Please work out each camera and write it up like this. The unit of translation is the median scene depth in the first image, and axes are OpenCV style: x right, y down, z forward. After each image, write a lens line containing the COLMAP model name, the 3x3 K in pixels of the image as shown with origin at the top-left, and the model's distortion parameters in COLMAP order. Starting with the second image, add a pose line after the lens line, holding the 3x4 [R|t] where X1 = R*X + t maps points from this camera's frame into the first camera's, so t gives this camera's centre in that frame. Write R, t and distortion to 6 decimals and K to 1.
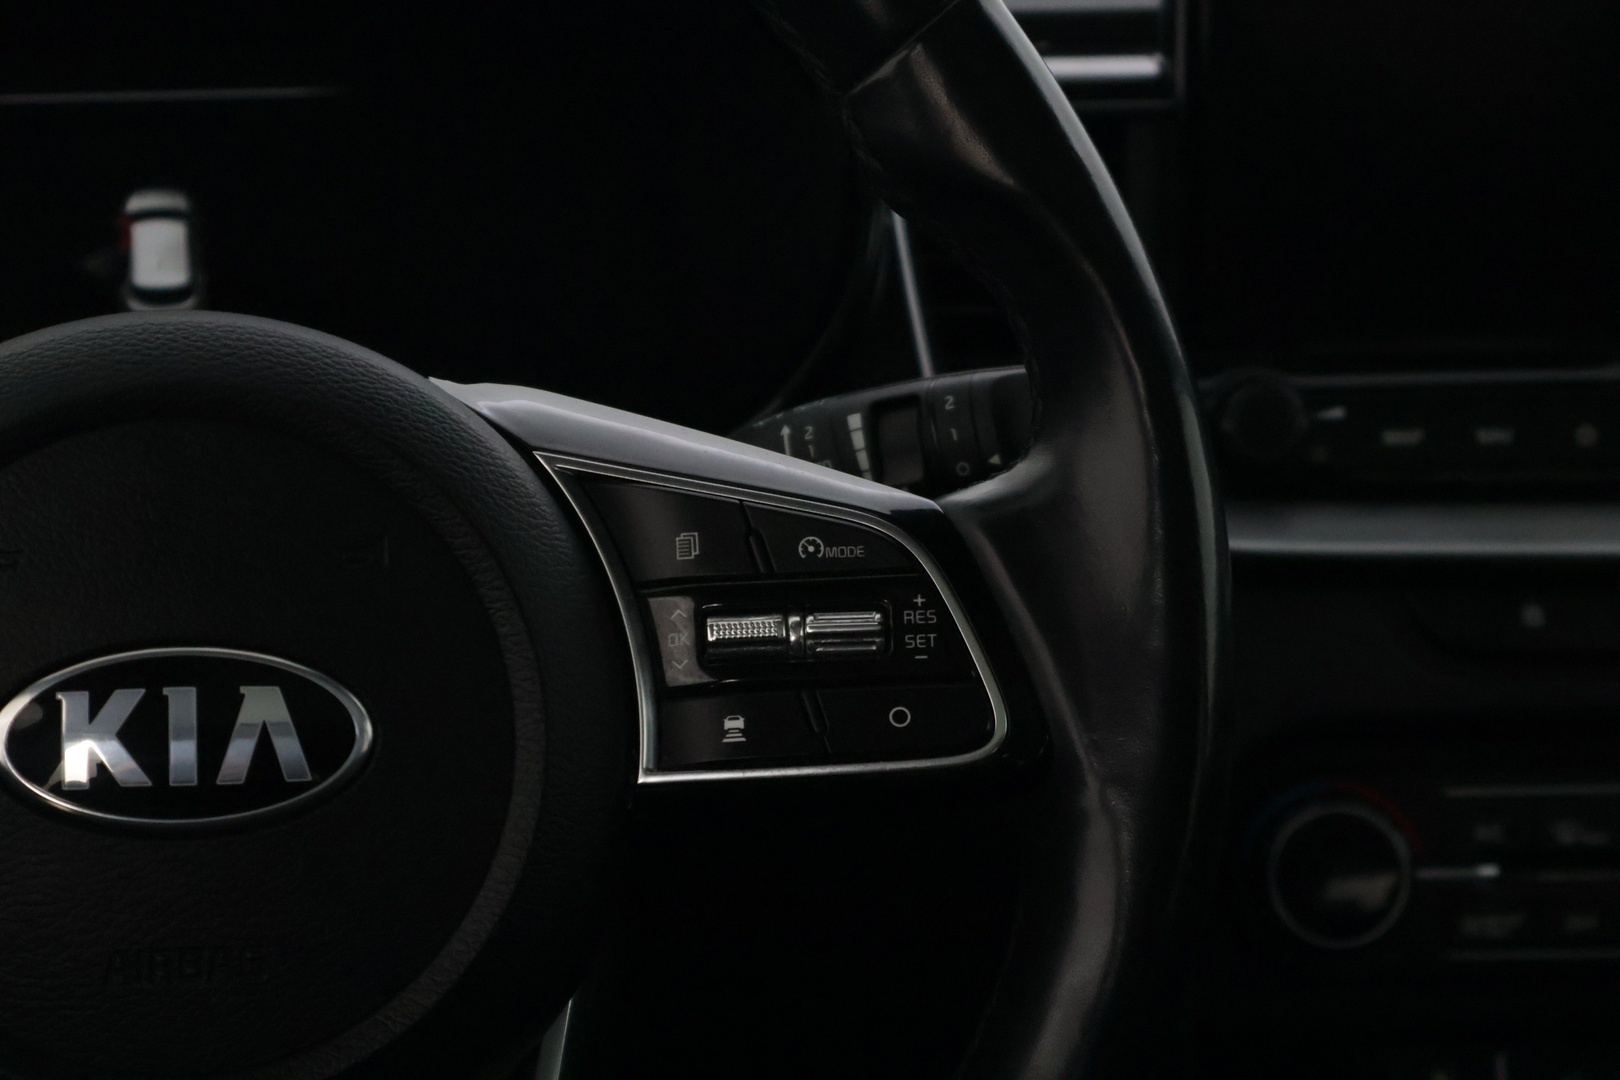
lens RADIAL K [[3206.2, 0, 810.0], [0, 3206.2, 540.0], [0, 0, 1]] dist [0.034346, 0.129438]
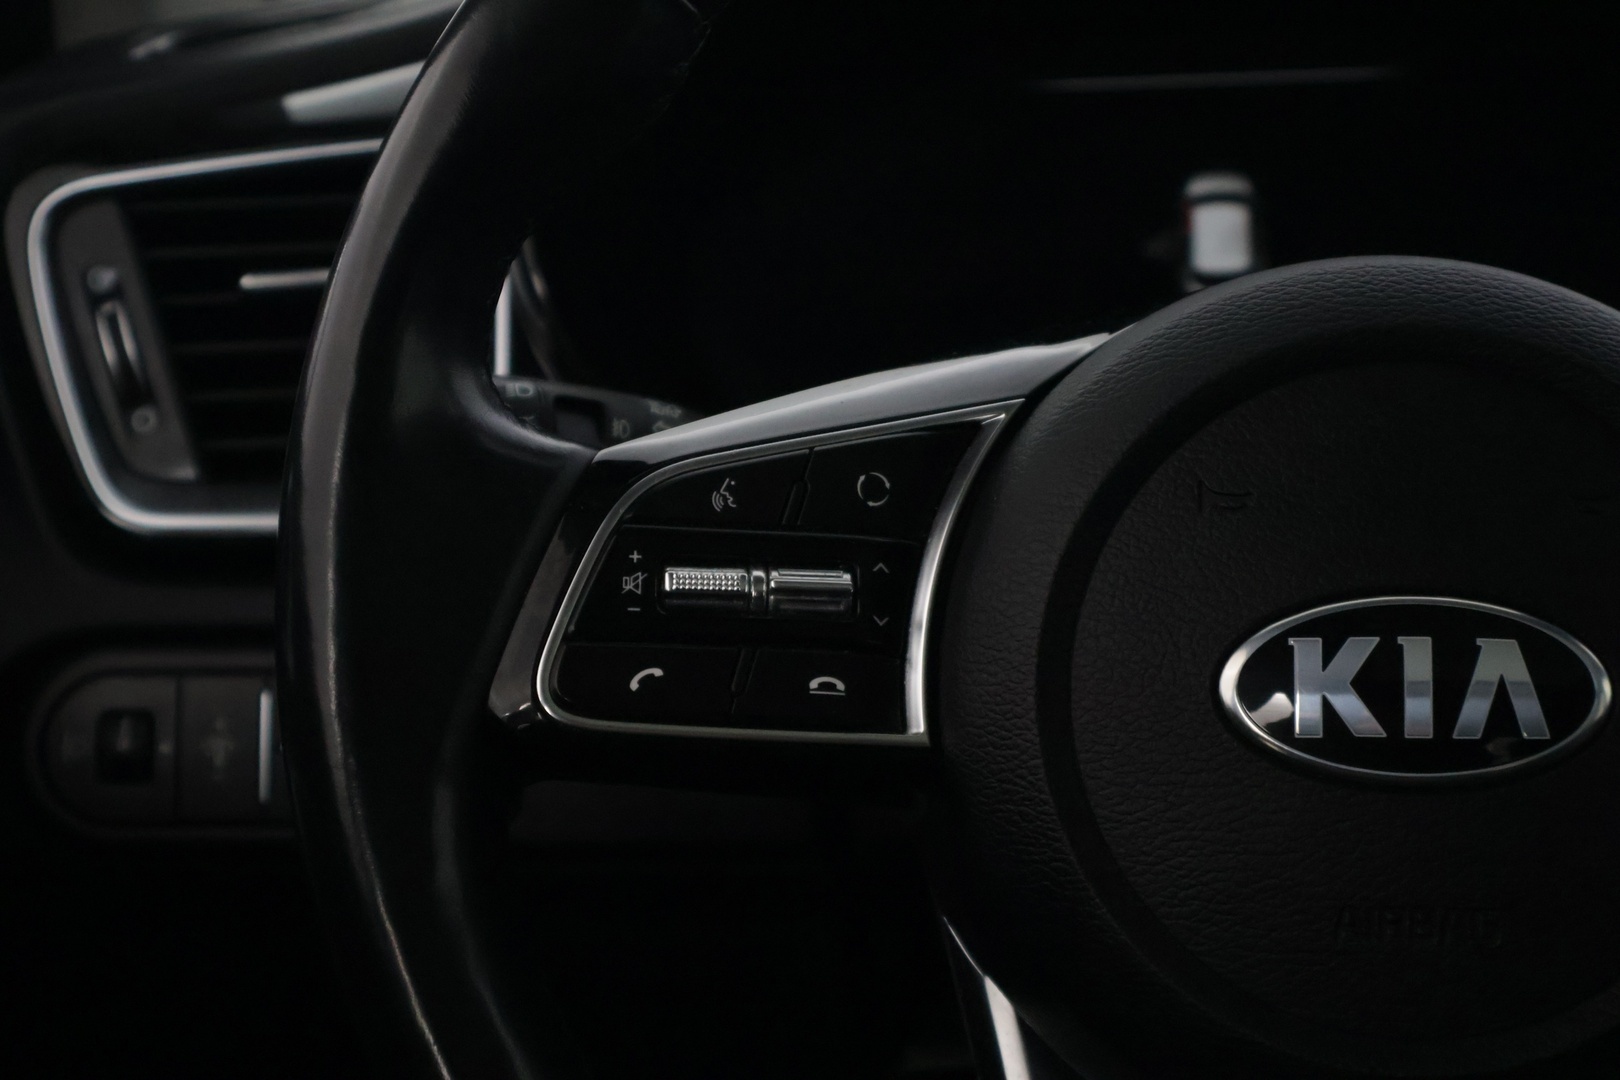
lens RADIAL K [[3206.2, 0, 810.0], [0, 3206.2, 540.0], [0, 0, 1]] dist [0.034346, 0.129438]
pose [[0.969784, 0.019278, -0.243203, -0.128836], [-0.023281, 0.999637, -0.013594, 0.031809], [0.242852, 0.018845, 0.969880, 0.017542]]
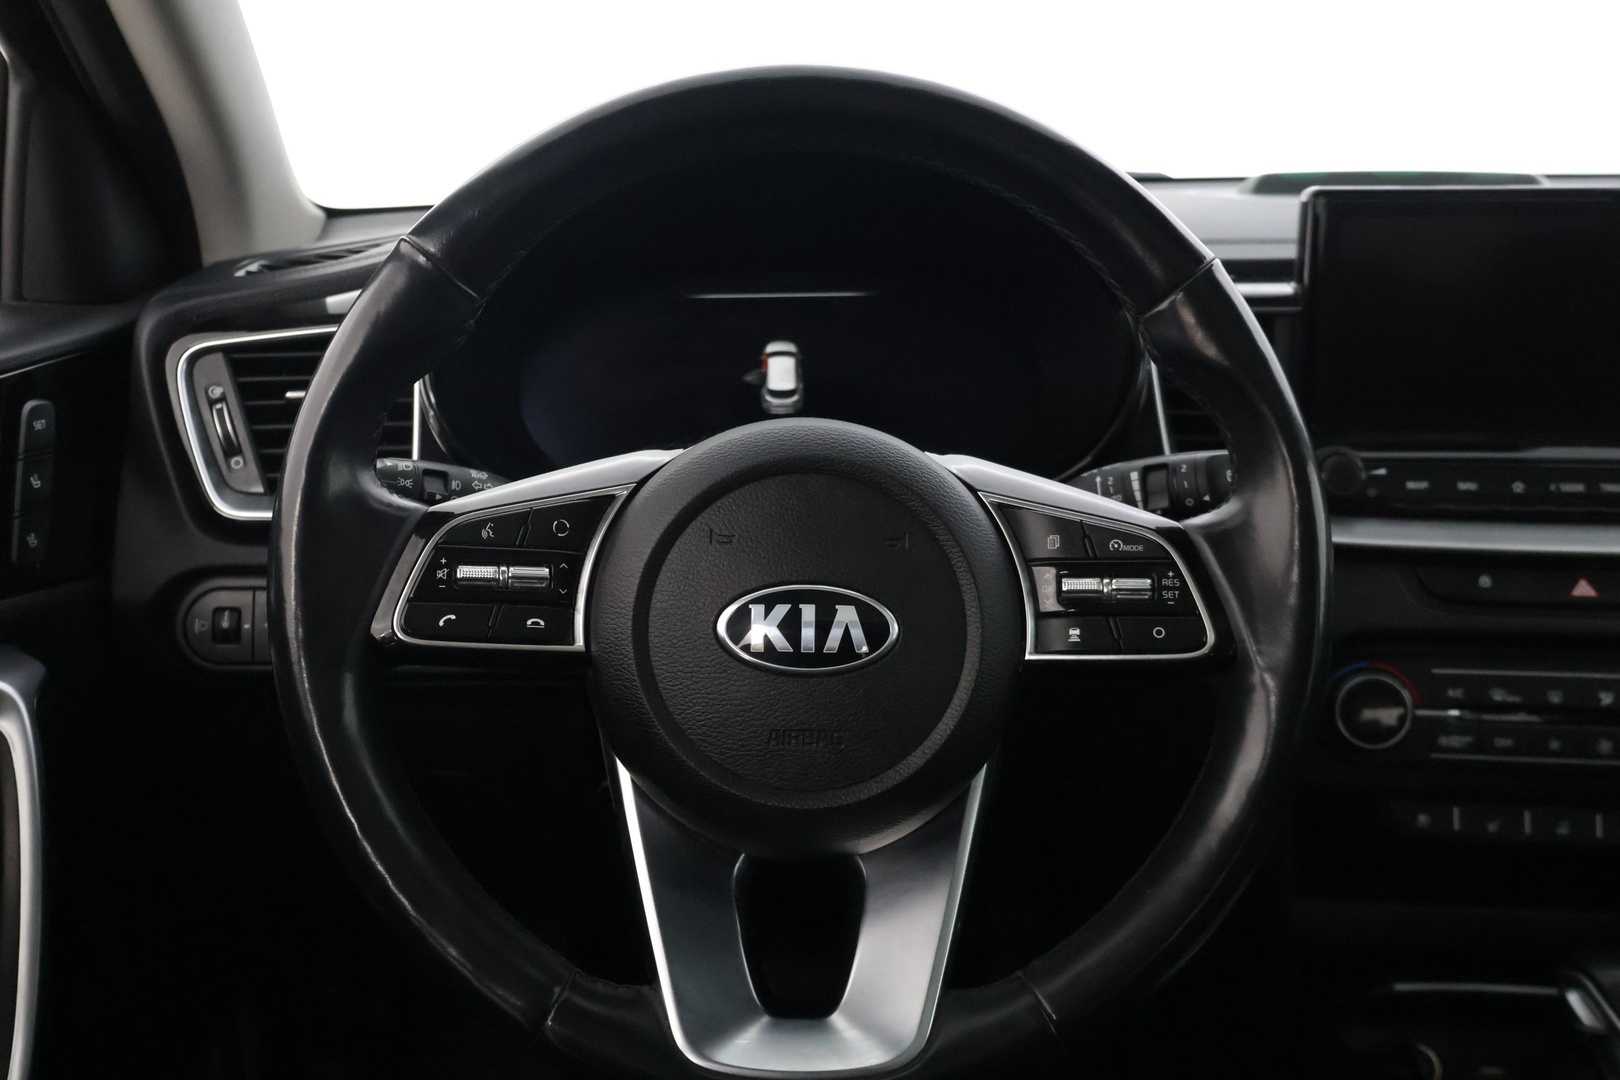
lens RADIAL K [[1629.0, 0, 810.0], [0, 1629.0, 540.0], [0, 0, 1]] dist [0.019302, 0.006118]
pose [[0.987038, 0.038100, -0.155900, -0.030039], [-0.033407, 0.998910, 0.032613, -0.027937], [0.156972, -0.026983, 0.987234, -0.033241]]
